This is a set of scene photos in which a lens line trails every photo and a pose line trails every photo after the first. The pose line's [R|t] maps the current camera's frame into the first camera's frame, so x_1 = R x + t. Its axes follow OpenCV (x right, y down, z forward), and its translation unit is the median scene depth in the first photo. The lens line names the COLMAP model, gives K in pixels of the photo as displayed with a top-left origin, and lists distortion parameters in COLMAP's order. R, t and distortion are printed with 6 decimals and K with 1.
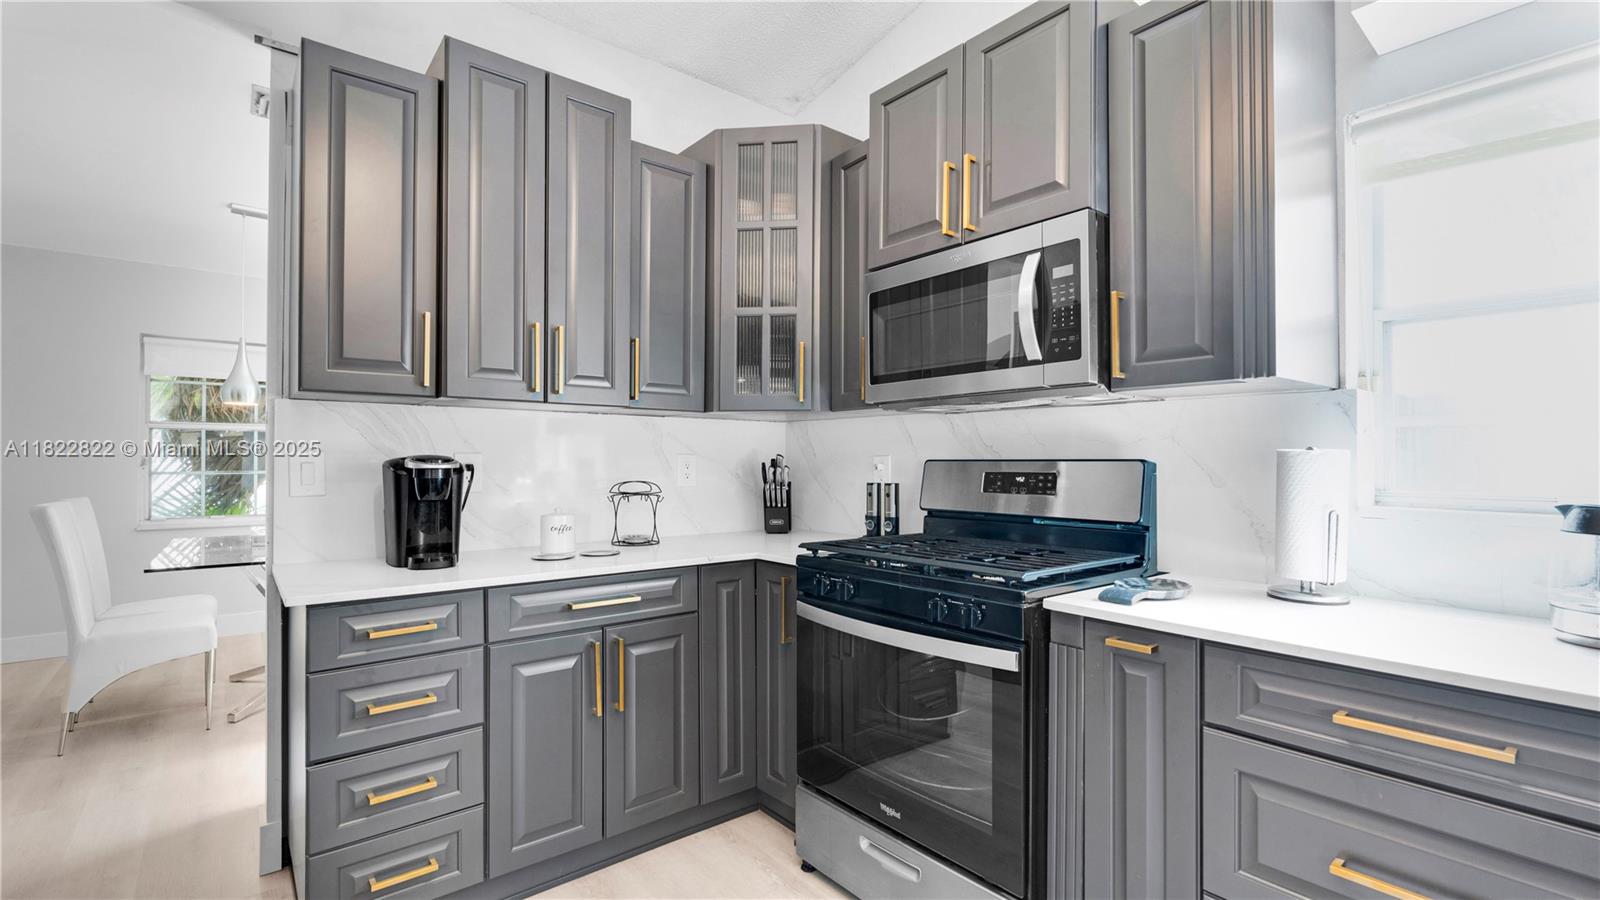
lens RADIAL K [[686.9, 0, 809.0], [0, 686.9, 457.2], [0, 0, 1]] dist [-0.002418, 0.000470]
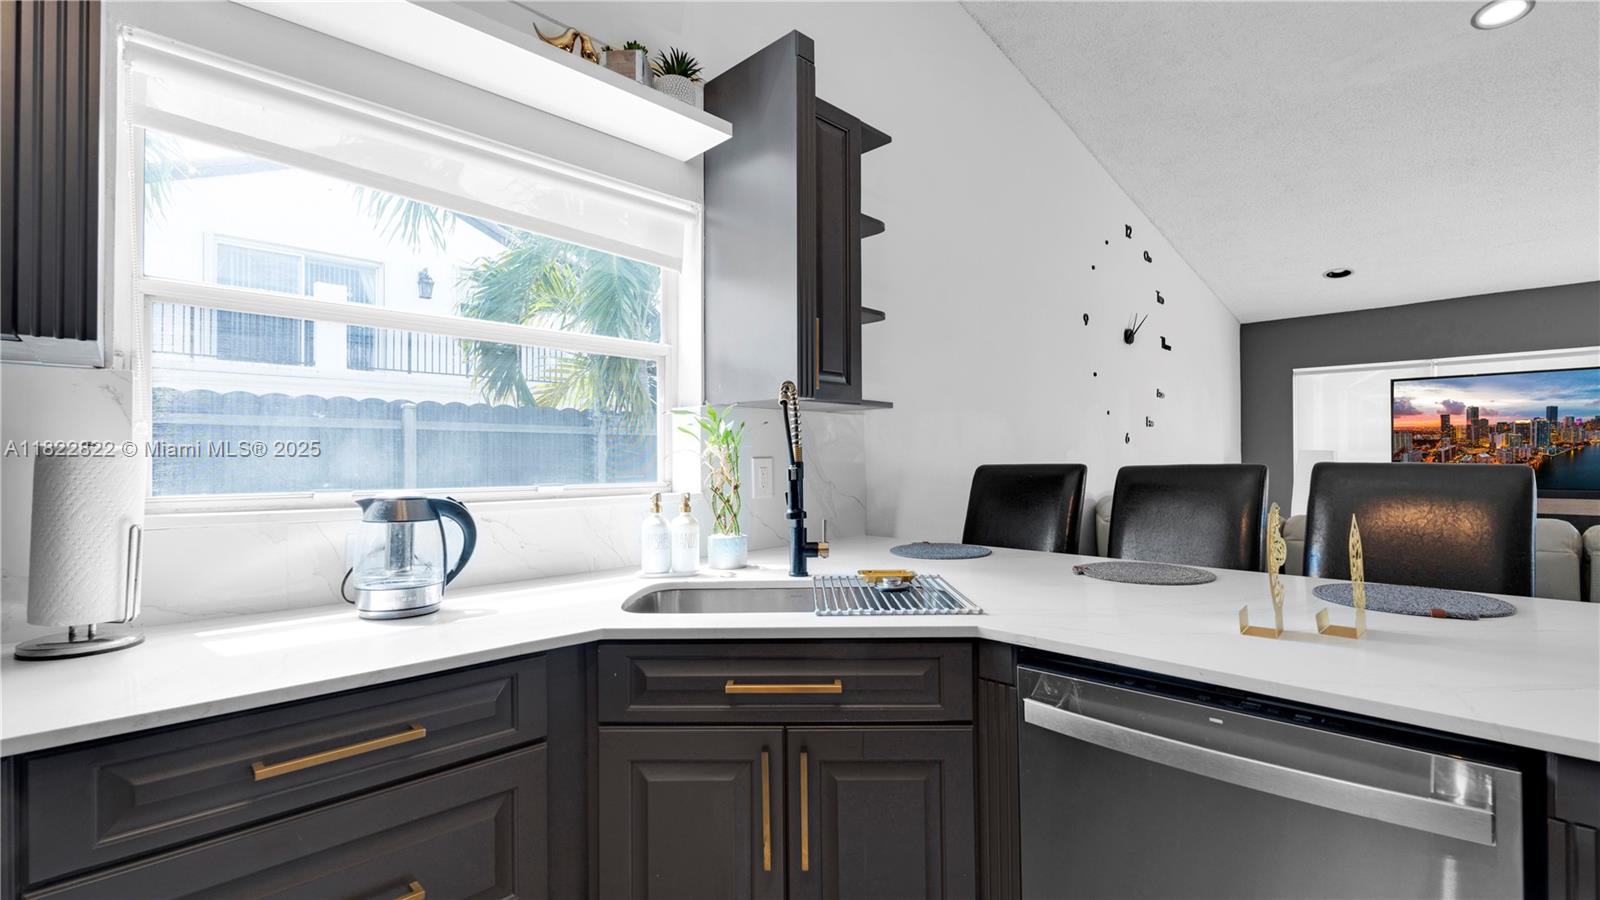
lens RADIAL K [[704.4, 0, 795.7], [0, 704.4, 457.5], [0, 0, 1]] dist [-0.004987, -0.000485]
pose [[-0.071059, -0.000999, 0.997472, -0.059791], [-0.002048, 0.999998, 0.000856, -0.000737], [-0.997470, -0.001982, -0.071061, 0.218038]]
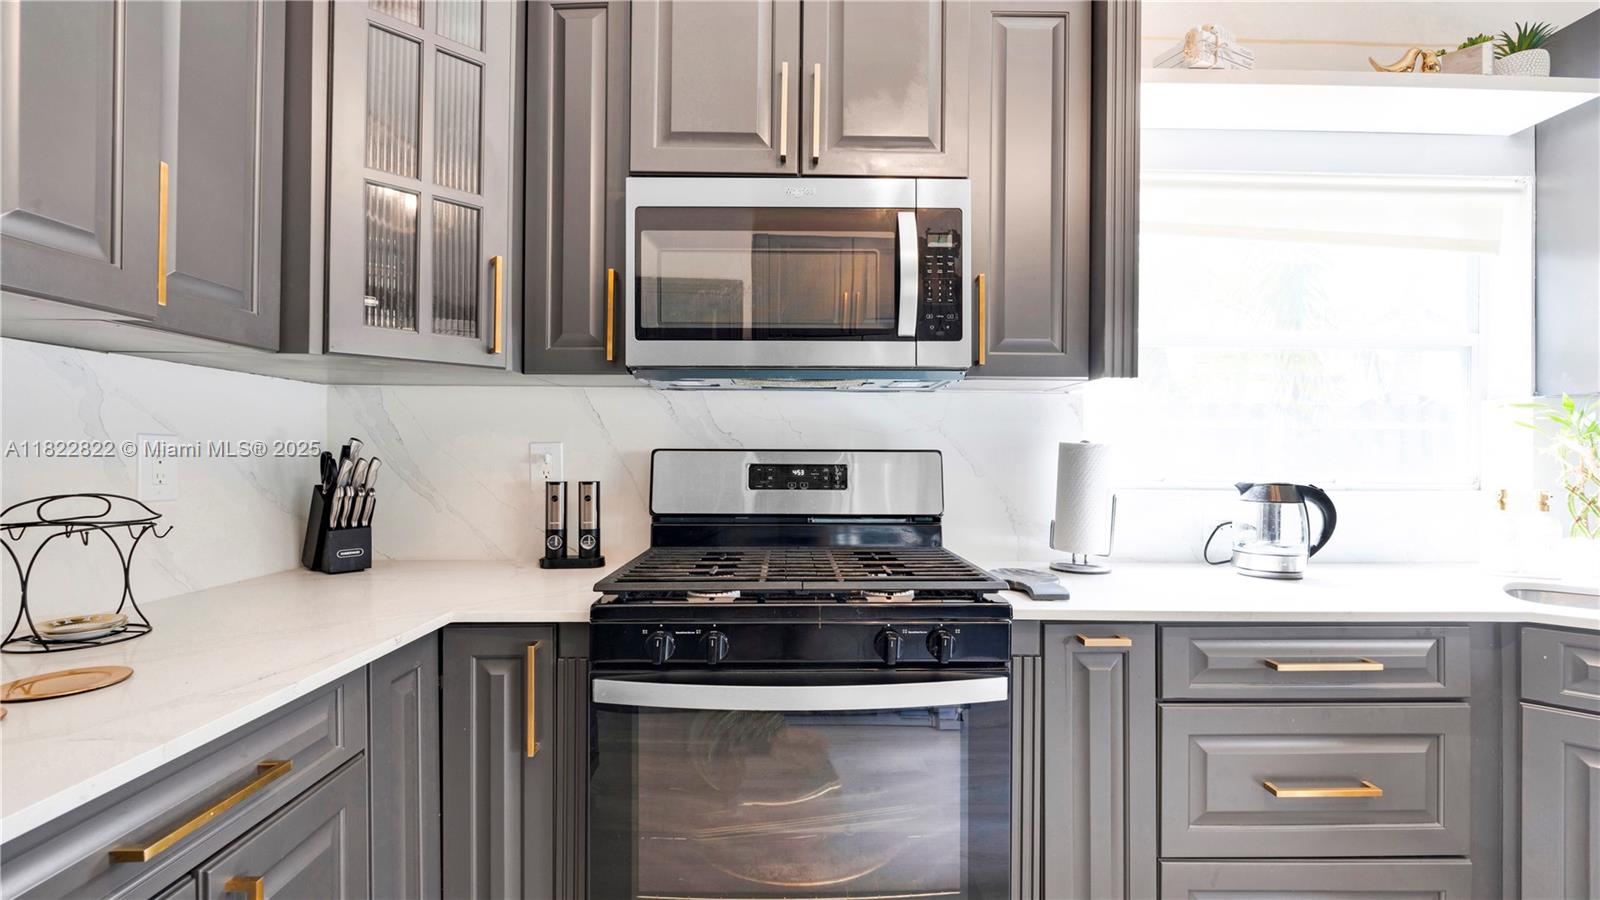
lens RADIAL K [[704.4, 0, 792.5], [0, 704.4, 450.4], [0, 0, 1]] dist [-0.004987, -0.000485]
pose [[0.633170, 0.002483, 0.774009, -0.382044], [-0.009039, 0.999950, 0.004186, 0.001294], [-0.773960, -0.009647, 0.633161, 0.462849]]
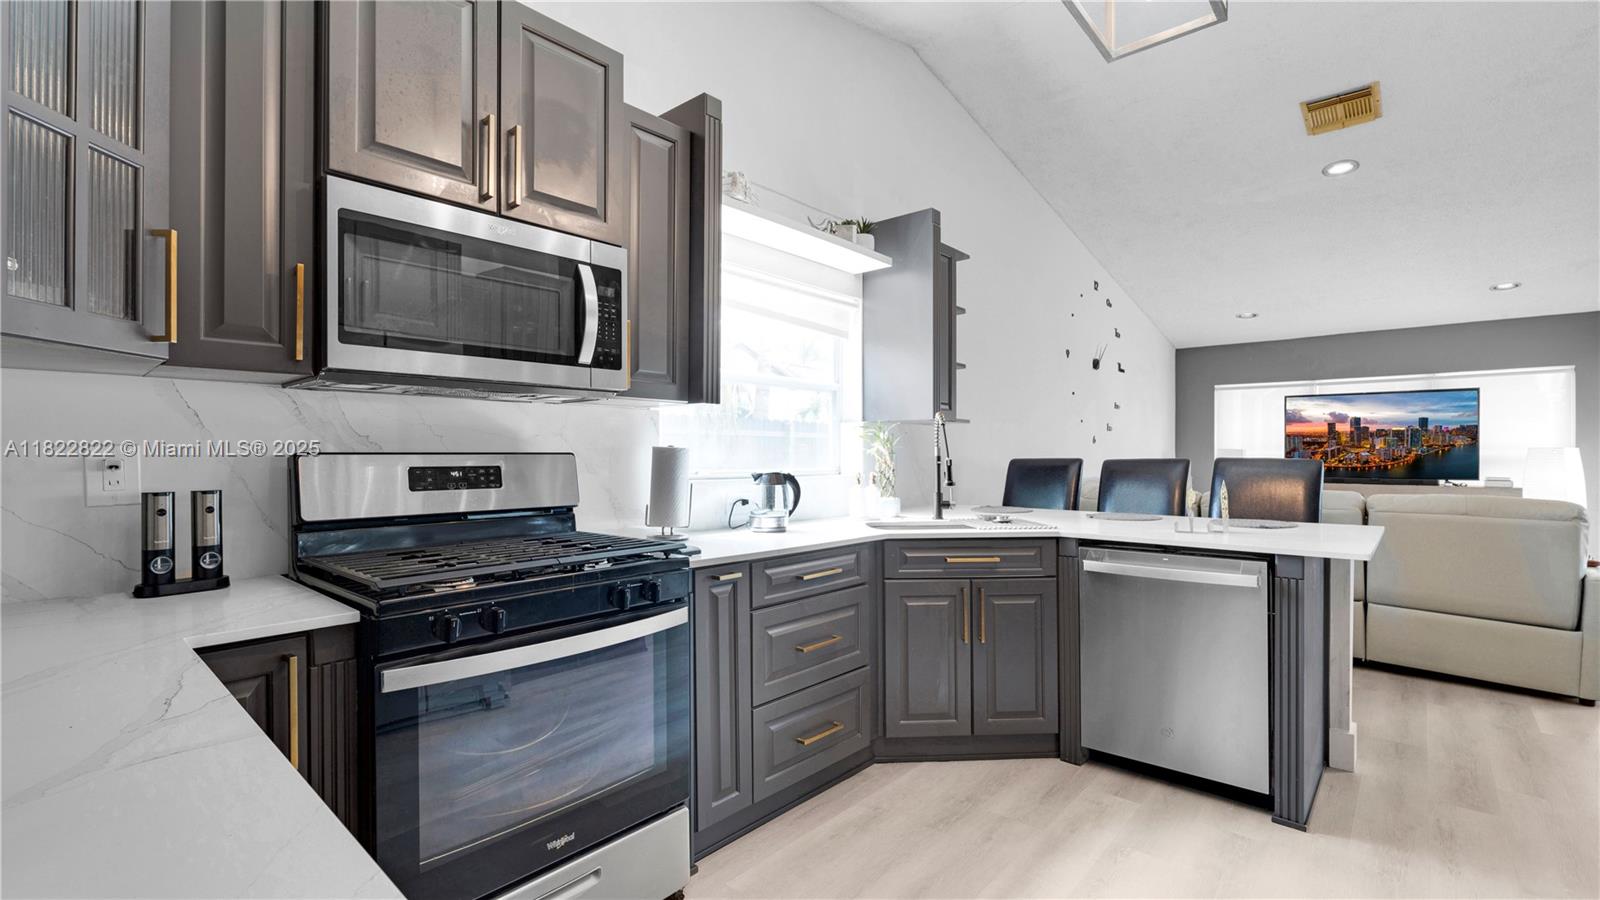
lens RADIAL K [[704.4, 0, 795.0], [0, 704.4, 457.2], [0, 0, 1]] dist [-0.004987, -0.000485]
pose [[-0.139620, -0.007015, 0.990180, -0.707794], [-0.007052, 0.999957, 0.006089, 0.000808], [-0.990180, -0.006132, -0.139663, 0.696774]]
